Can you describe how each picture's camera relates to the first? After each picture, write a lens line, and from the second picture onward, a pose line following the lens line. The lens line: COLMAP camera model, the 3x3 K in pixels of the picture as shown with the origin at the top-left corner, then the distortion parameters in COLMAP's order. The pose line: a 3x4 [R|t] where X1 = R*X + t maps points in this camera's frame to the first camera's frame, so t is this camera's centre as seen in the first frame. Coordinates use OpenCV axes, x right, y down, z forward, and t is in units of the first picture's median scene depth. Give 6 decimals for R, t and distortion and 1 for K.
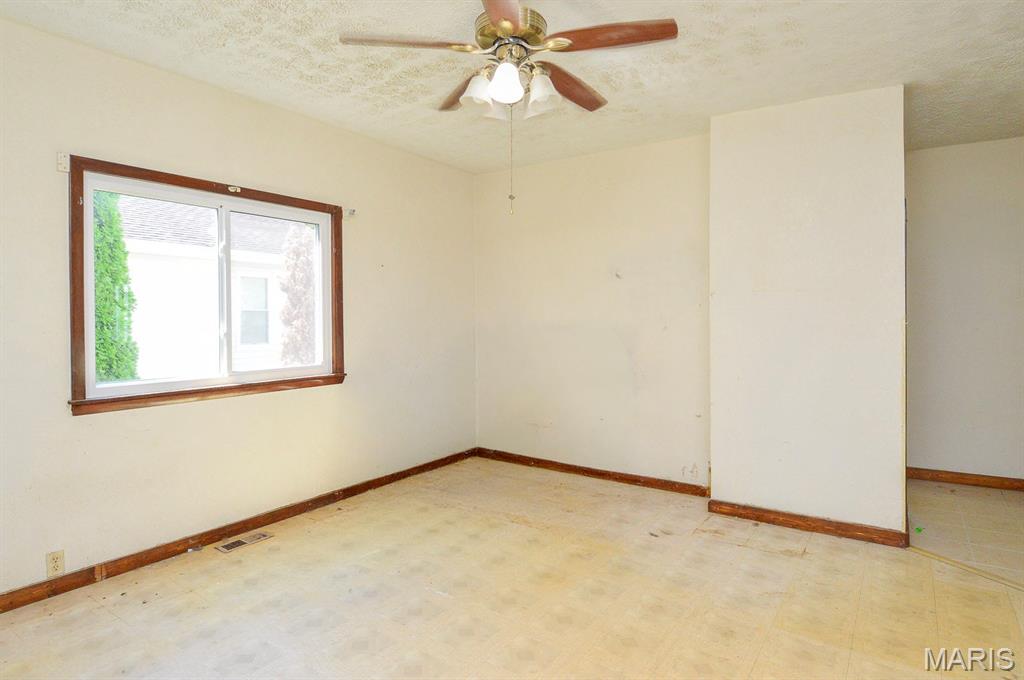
lens RADIAL K [[545.5, 0, 513.7], [0, 545.5, 322.5], [0, 0, 1]] dist [-0.000534, -0.013864]
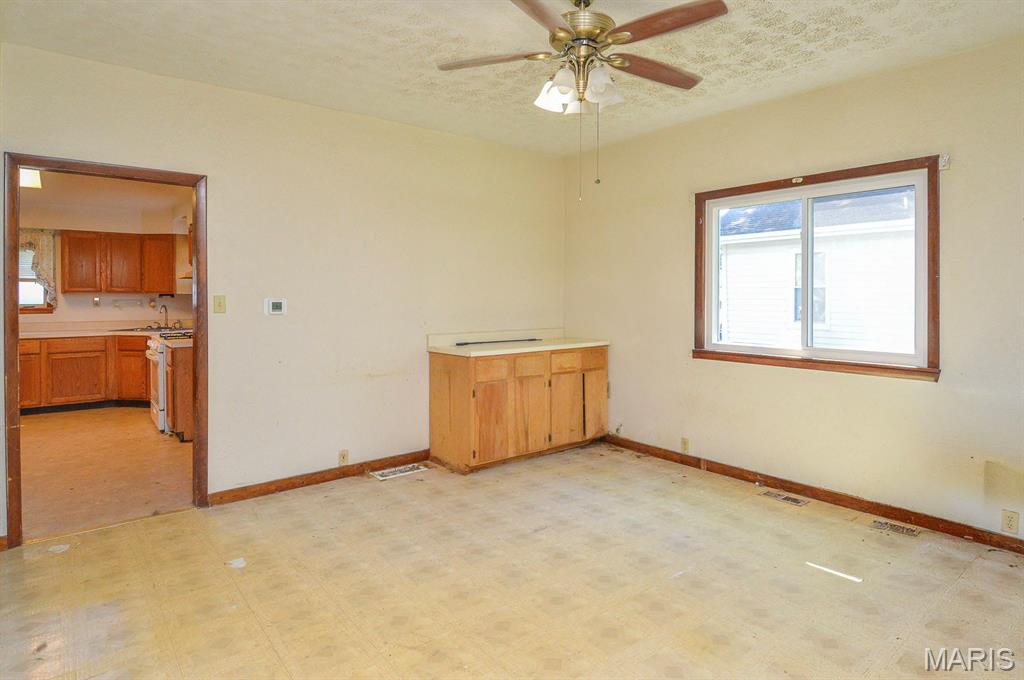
lens RADIAL K [[519.2, 0, 511.0], [0, 519.2, 303.4], [0, 0, 1]] dist [-0.001796, -0.000424]
pose [[-0.248619, 0.021601, -0.968360, 0.670611], [-0.004052, 0.999719, 0.023341, -0.018915], [0.968593, 0.009726, -0.248462, 0.724046]]
